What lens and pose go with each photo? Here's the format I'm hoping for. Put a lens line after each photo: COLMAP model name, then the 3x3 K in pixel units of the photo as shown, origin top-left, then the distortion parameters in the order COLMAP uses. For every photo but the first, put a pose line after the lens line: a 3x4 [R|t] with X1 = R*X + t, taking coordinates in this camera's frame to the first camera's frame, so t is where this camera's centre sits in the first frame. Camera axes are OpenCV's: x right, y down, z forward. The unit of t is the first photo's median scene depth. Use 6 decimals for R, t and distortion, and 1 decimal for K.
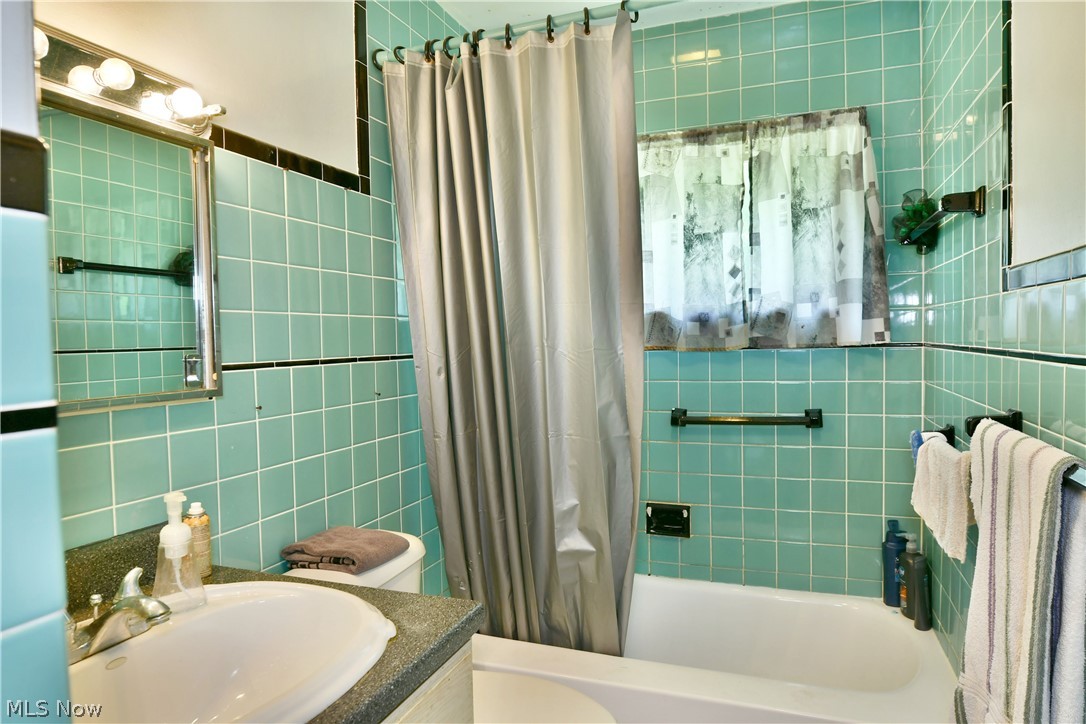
lens RADIAL K [[666.5, 0, 542.6], [0, 666.5, 361.1], [0, 0, 1]] dist [-0.009473, -0.006634]
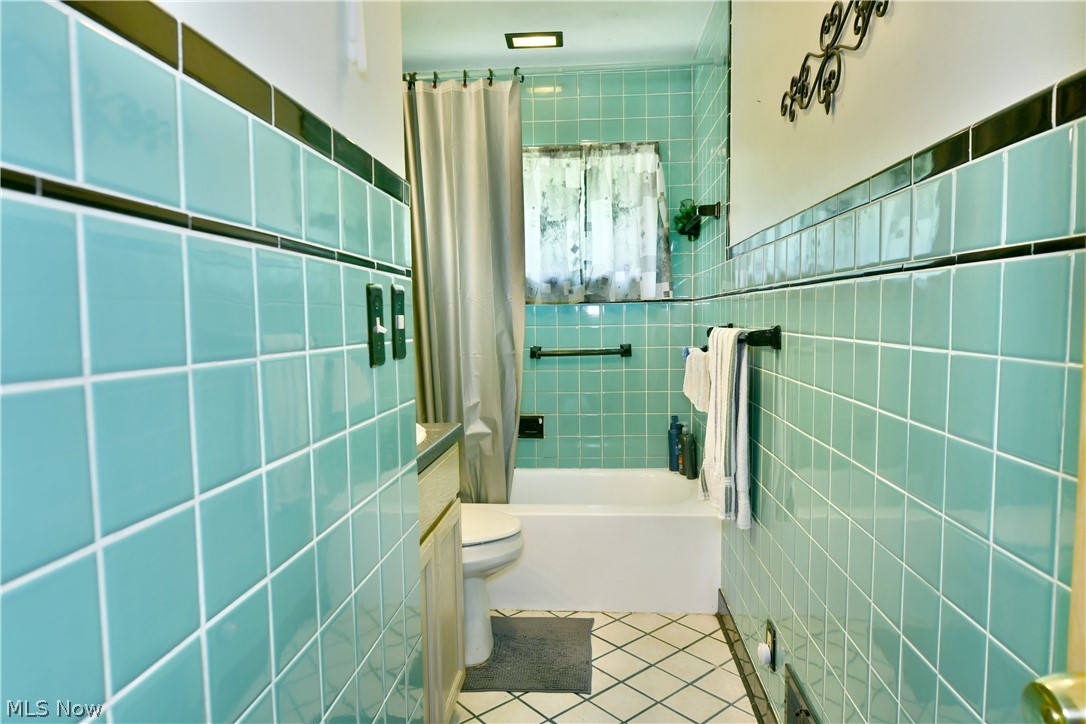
lens RADIAL K [[666.5, 0, 542.5], [0, 666.5, 364.8], [0, 0, 1]] dist [-0.009473, -0.006634]
pose [[0.961527, -0.012475, 0.274428, -0.189714], [0.004066, 0.999505, 0.031190, 0.076517], [-0.274681, -0.028874, 0.961102, -0.399232]]
